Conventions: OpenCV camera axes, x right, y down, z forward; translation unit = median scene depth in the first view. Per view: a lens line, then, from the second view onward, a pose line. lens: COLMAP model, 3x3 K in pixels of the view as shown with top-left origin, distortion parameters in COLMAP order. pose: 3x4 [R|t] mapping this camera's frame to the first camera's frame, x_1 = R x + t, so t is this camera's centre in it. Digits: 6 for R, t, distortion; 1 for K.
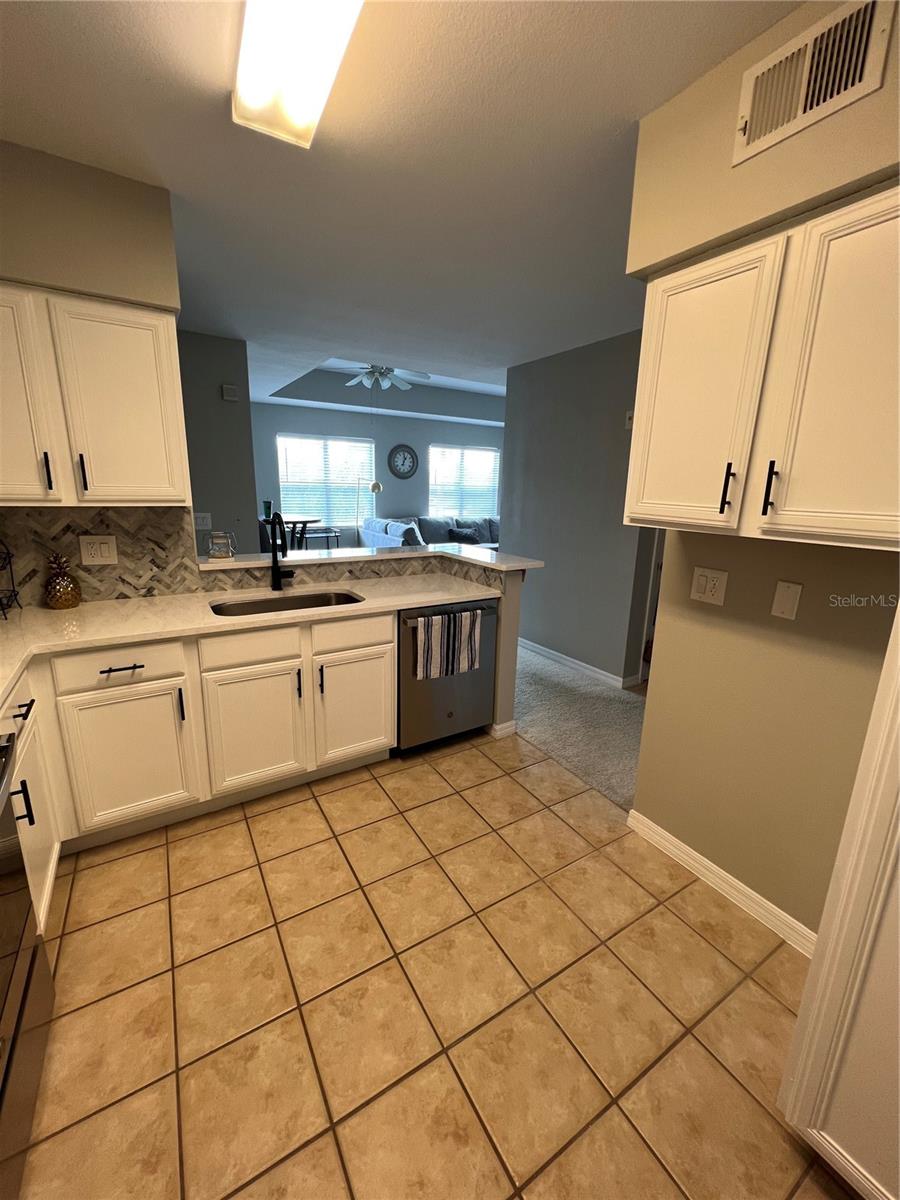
lens RADIAL K [[483.9, 0, 450.0], [0, 483.9, 600.0], [0, 0, 1]] dist [-0.000280, -0.000042]
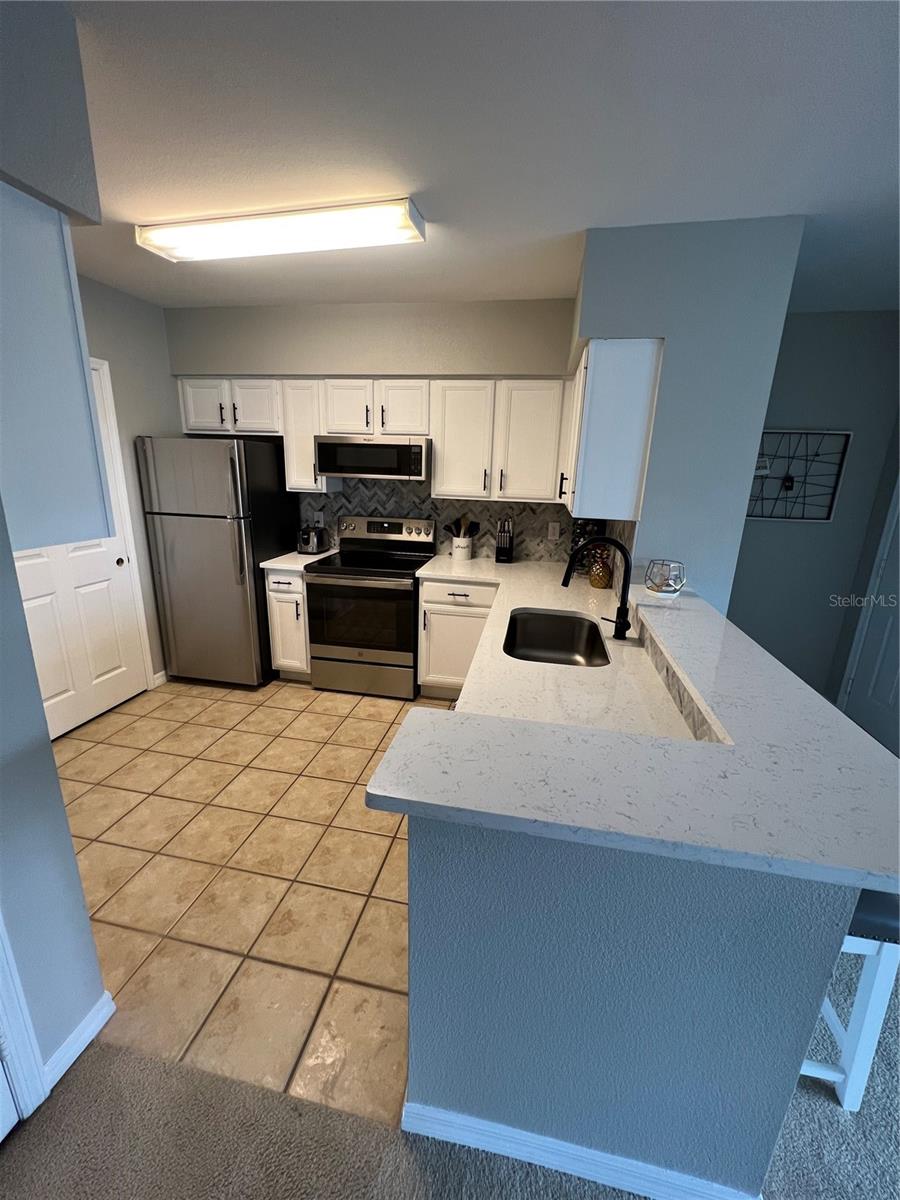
lens RADIAL K [[483.9, 0, 450.0], [0, 483.9, 600.0], [0, 0, 1]] dist [-0.000280, -0.000042]
pose [[-0.677577, 0.151375, -0.719705, 0.545894], [-0.218815, 0.892779, 0.393784, -0.466246], [0.702146, 0.424301, -0.571803, 1.778340]]
